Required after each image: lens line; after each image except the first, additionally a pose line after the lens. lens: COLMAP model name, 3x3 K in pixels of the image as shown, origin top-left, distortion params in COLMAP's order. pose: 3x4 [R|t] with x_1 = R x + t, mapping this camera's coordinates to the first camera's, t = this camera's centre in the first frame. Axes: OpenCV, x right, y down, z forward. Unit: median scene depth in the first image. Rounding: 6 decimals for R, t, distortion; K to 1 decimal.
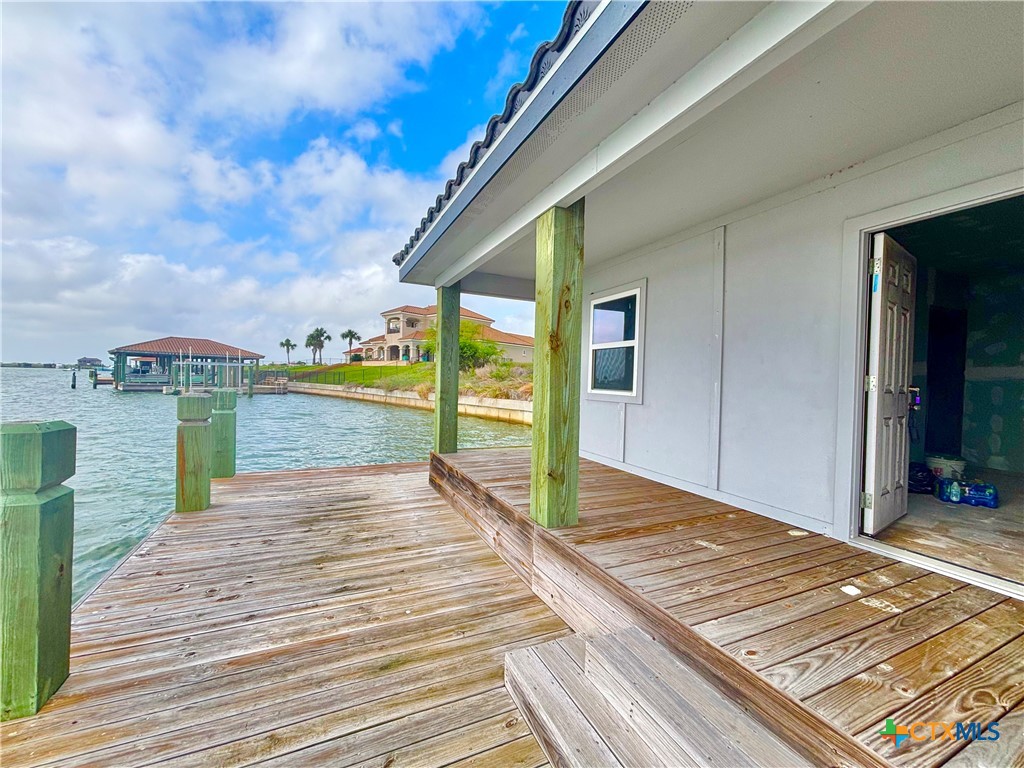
lens RADIAL K [[409.0, 0, 512.5], [0, 409.0, 386.1], [0, 0, 1]] dist [-0.001181, -0.000173]
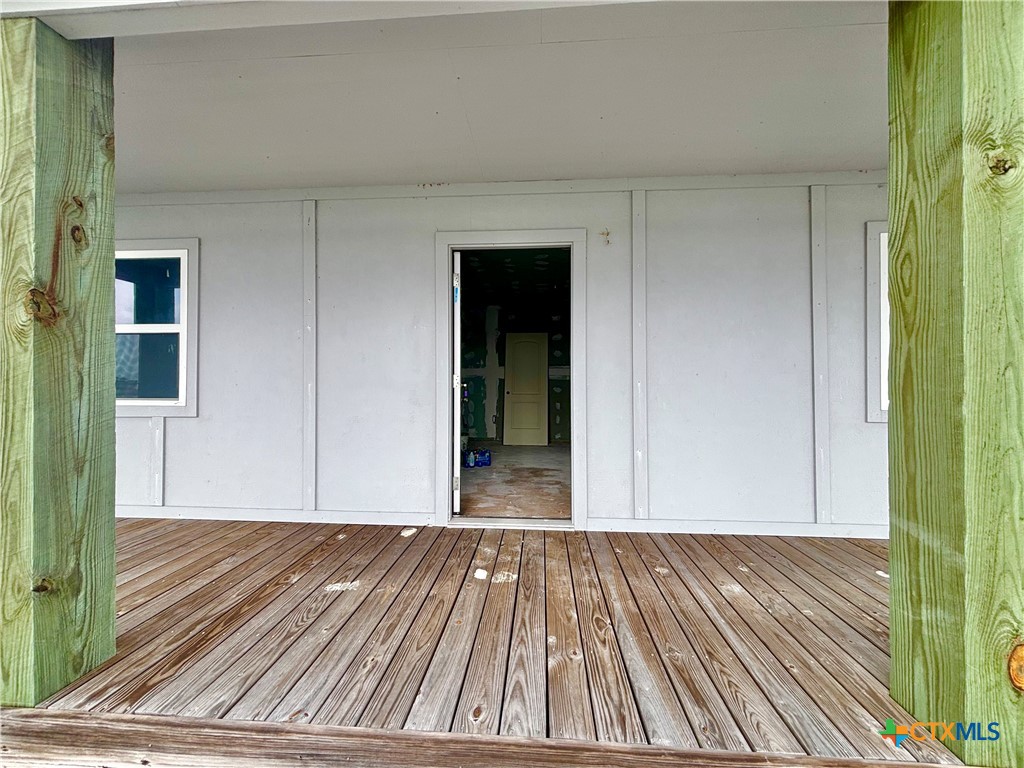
lens RADIAL K [[409.0, 0, 509.1], [0, 409.0, 382.8], [0, 0, 1]] dist [-0.001181, -0.000173]
pose [[0.487981, -0.021373, 0.872593, -0.049574], [0.025927, 0.999614, 0.009985, -0.009829], [-0.872469, 0.017751, 0.488346, 0.301289]]
